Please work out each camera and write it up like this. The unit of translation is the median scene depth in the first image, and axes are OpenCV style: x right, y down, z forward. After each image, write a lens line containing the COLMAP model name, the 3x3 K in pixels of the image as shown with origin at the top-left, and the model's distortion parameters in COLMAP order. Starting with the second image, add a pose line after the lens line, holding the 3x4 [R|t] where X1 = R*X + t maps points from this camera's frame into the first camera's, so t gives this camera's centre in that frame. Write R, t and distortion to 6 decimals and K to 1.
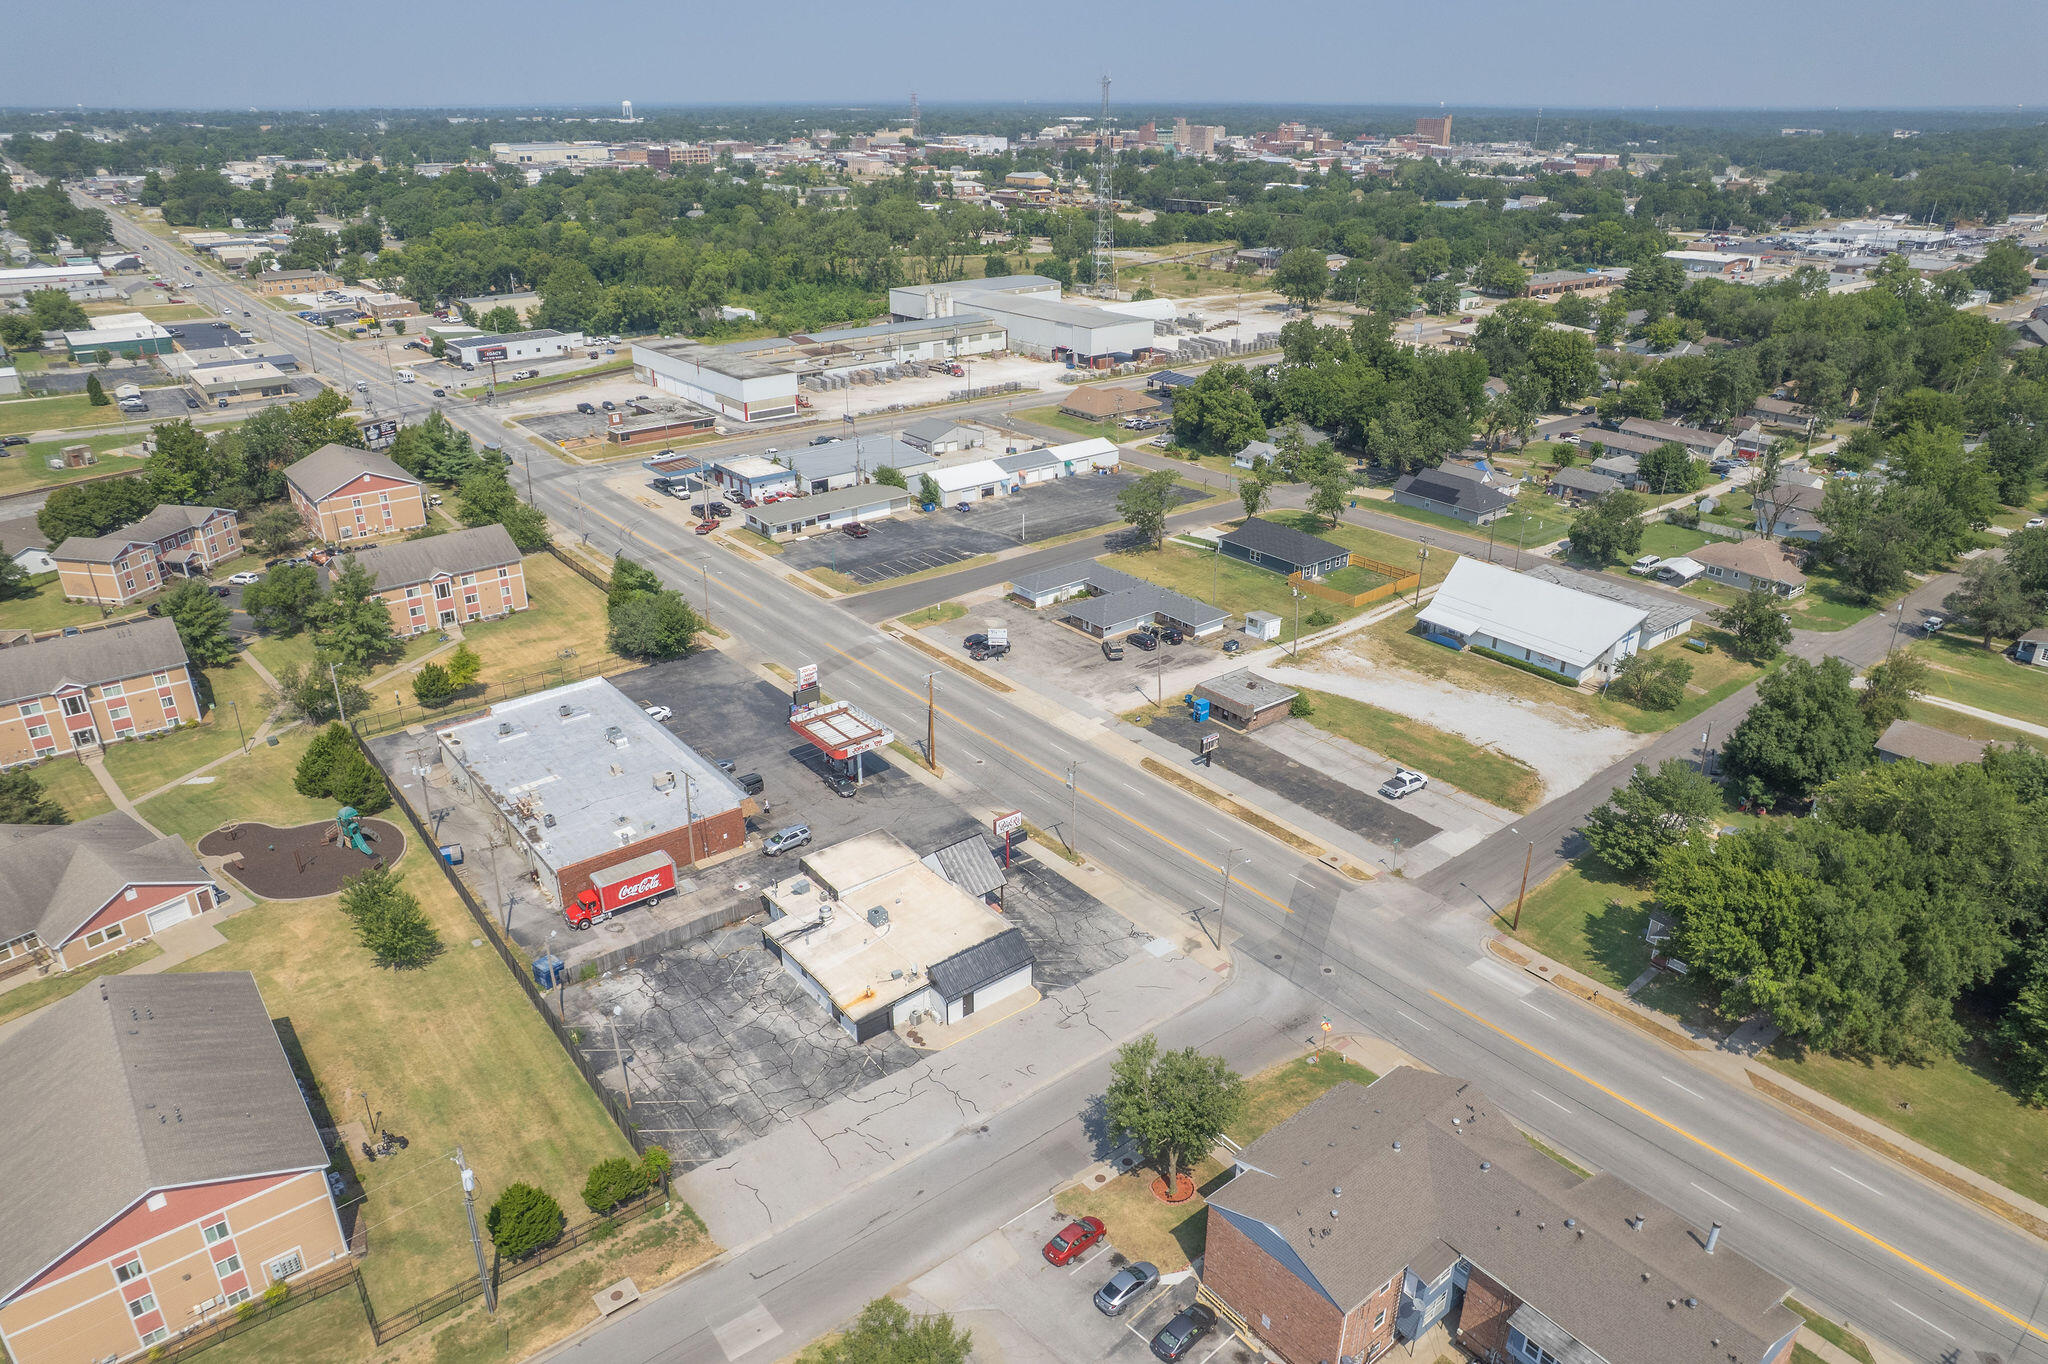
lens RADIAL K [[1319.7, 0, 1020.0], [0, 1319.7, 677.5], [0, 0, 1]] dist [-0.057489, 0.001937]
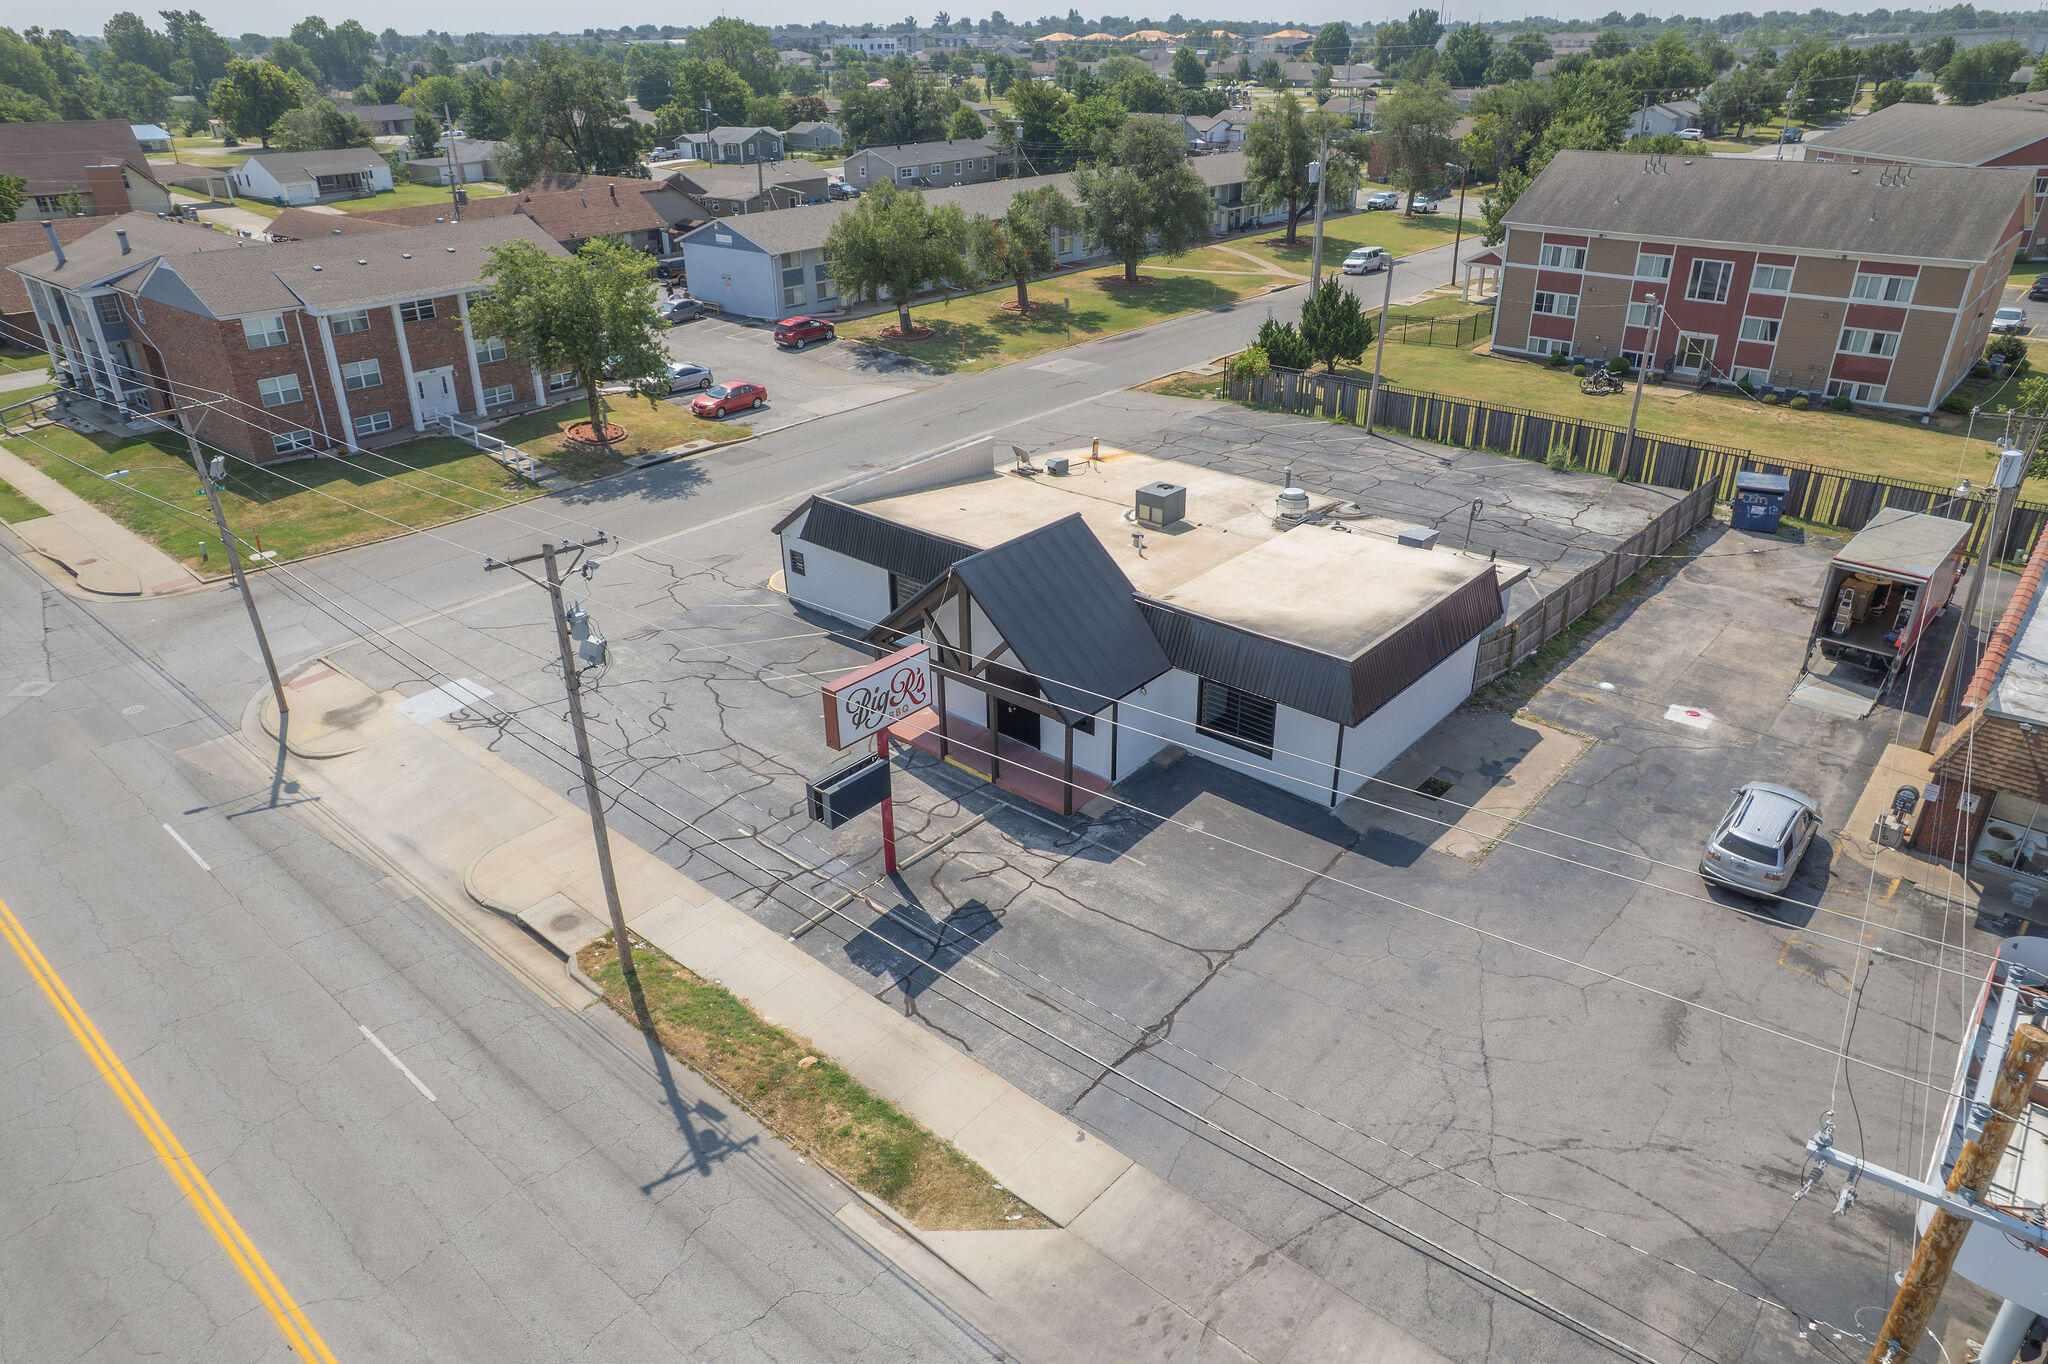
lens RADIAL K [[1313.5, 0, 1017.9], [0, 1313.5, 675.8], [0, 0, 1]] dist [-0.072438, 0.056889]
pose [[-0.984420, 0.088130, -0.152153, 0.002067], [-0.061343, 0.638825, 0.766903, -0.090408], [0.164786, 0.764288, -0.623466, 1.248592]]
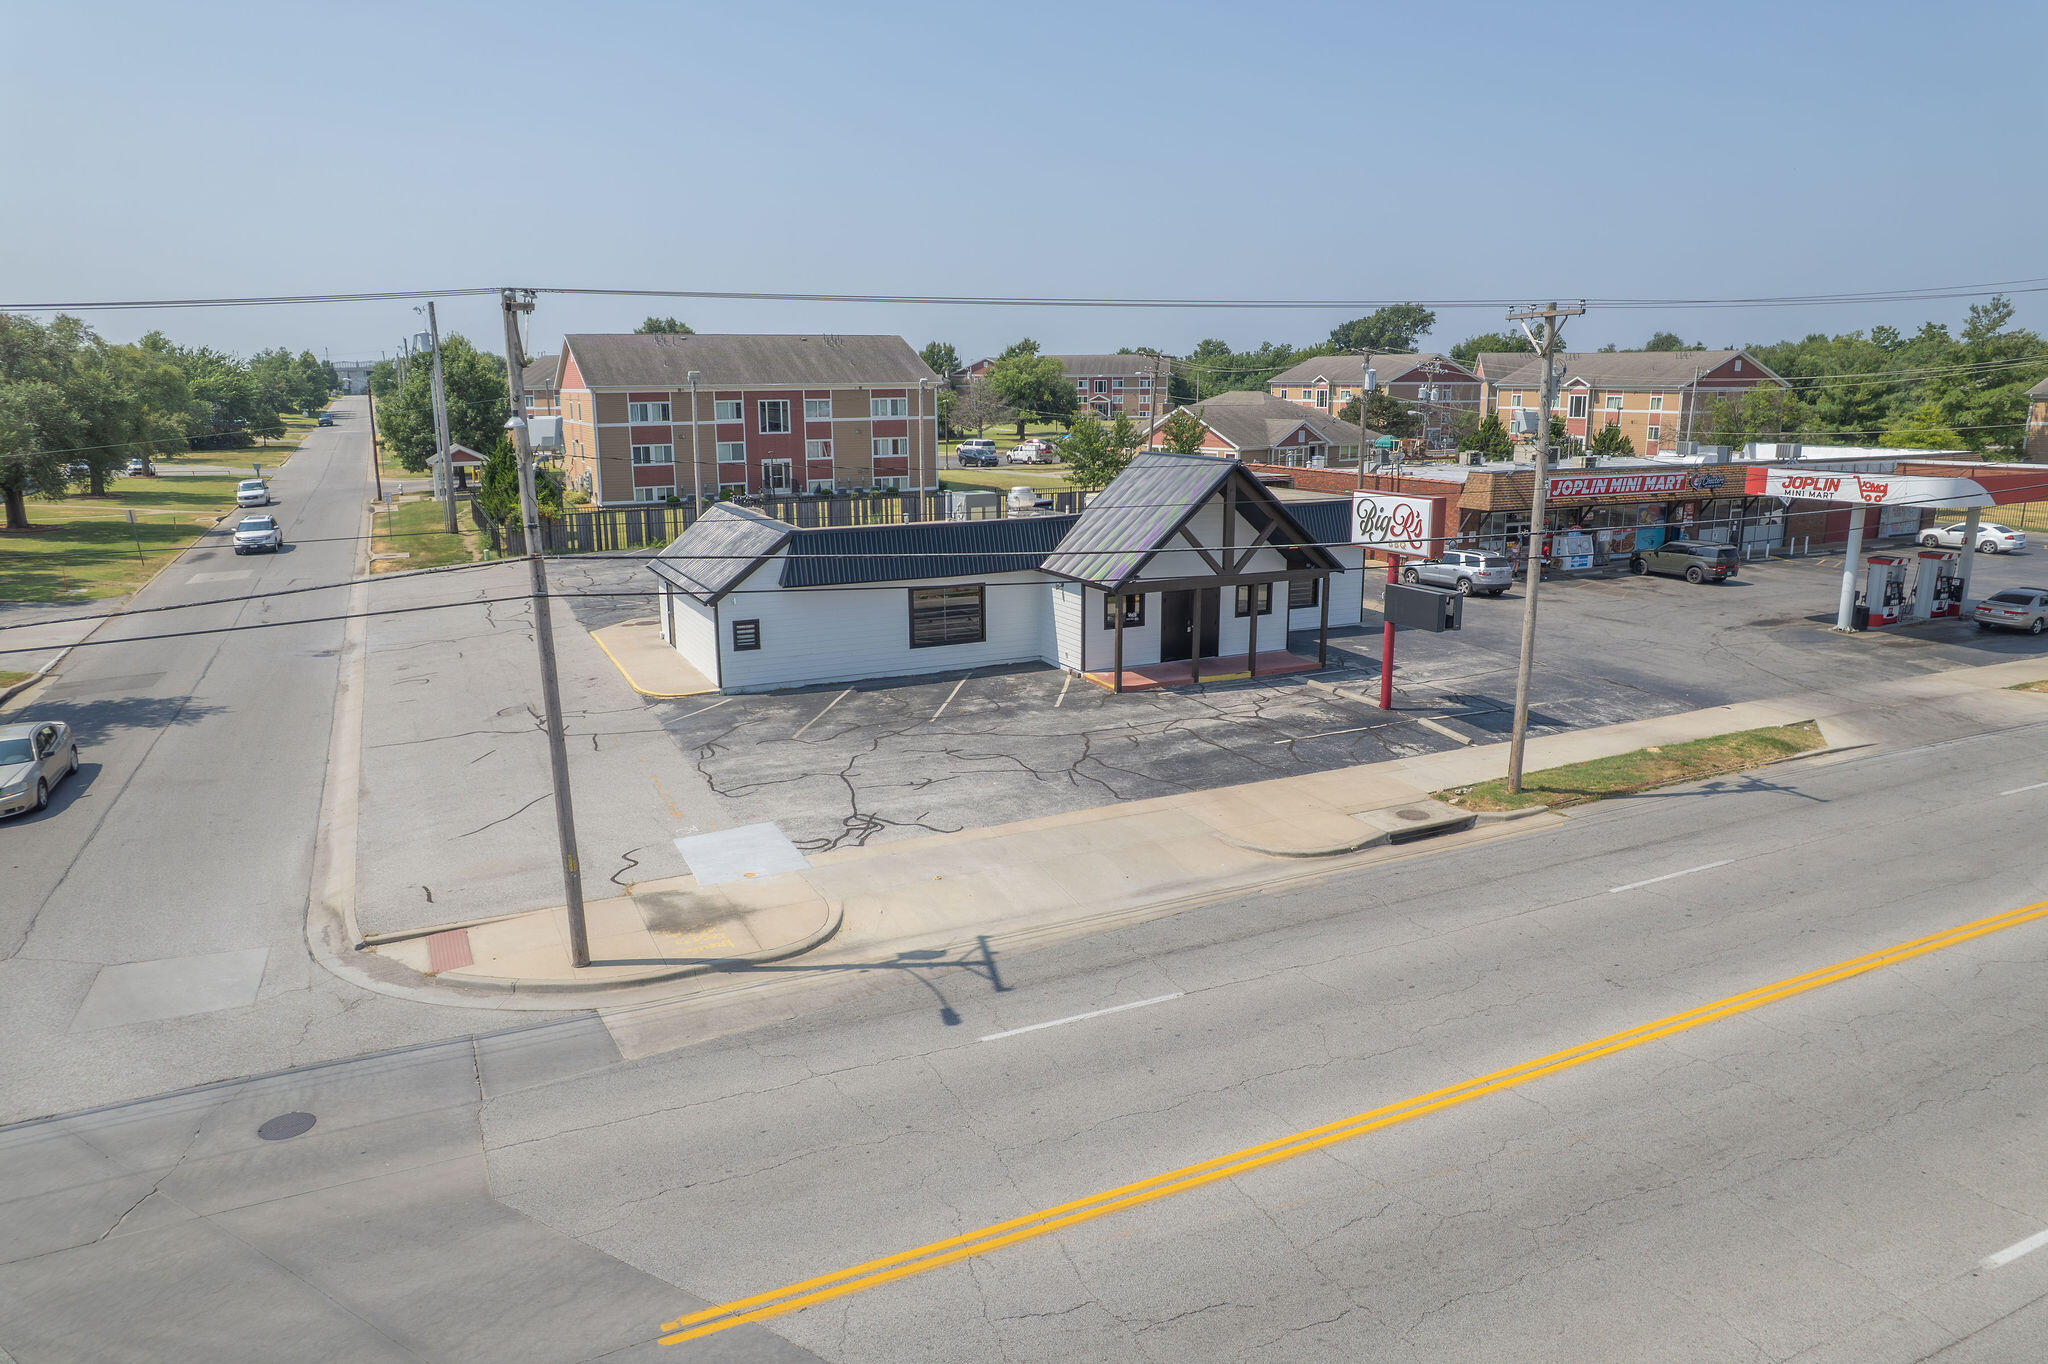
lens RADIAL K [[1313.5, 0, 1017.9], [0, 1313.5, 675.8], [0, 0, 1]] dist [-0.072438, 0.056889]
pose [[-0.222619, 0.214064, -0.951114, 0.297316], [-0.393477, 0.872876, 0.288554, 0.097722], [0.891973, 0.438479, -0.110089, 1.051600]]
